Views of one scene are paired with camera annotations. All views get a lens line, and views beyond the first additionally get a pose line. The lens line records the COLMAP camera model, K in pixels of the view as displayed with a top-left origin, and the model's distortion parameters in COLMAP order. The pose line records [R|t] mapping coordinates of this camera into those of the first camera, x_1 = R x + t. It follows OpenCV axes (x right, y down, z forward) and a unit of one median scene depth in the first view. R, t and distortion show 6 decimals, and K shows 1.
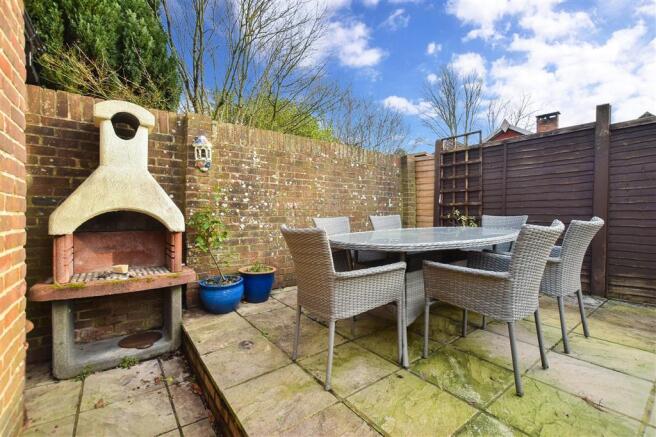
lens RADIAL K [[285.5, 0, 328.2], [0, 285.5, 216.4], [0, 0, 1]] dist [-0.001633, -0.001978]
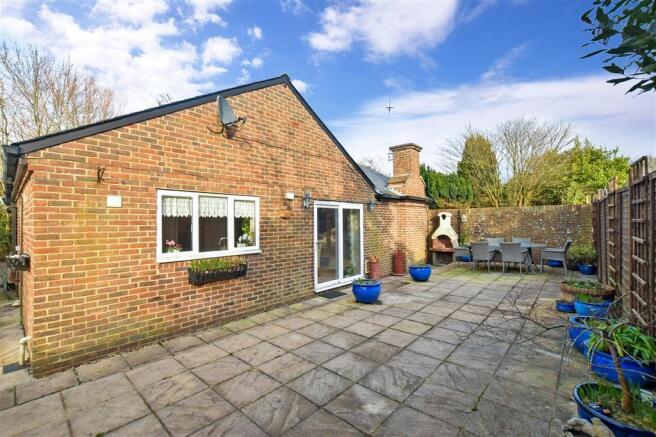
lens RADIAL K [[285.5, 0, 322.5], [0, 285.5, 220.7], [0, 0, 1]] dist [-0.001633, -0.001978]
pose [[0.189389, -0.009038, -0.981861, 3.553417], [0.002518, 0.999959, -0.008719, -0.216497], [0.981899, -0.000821, 0.189404, -1.876675]]
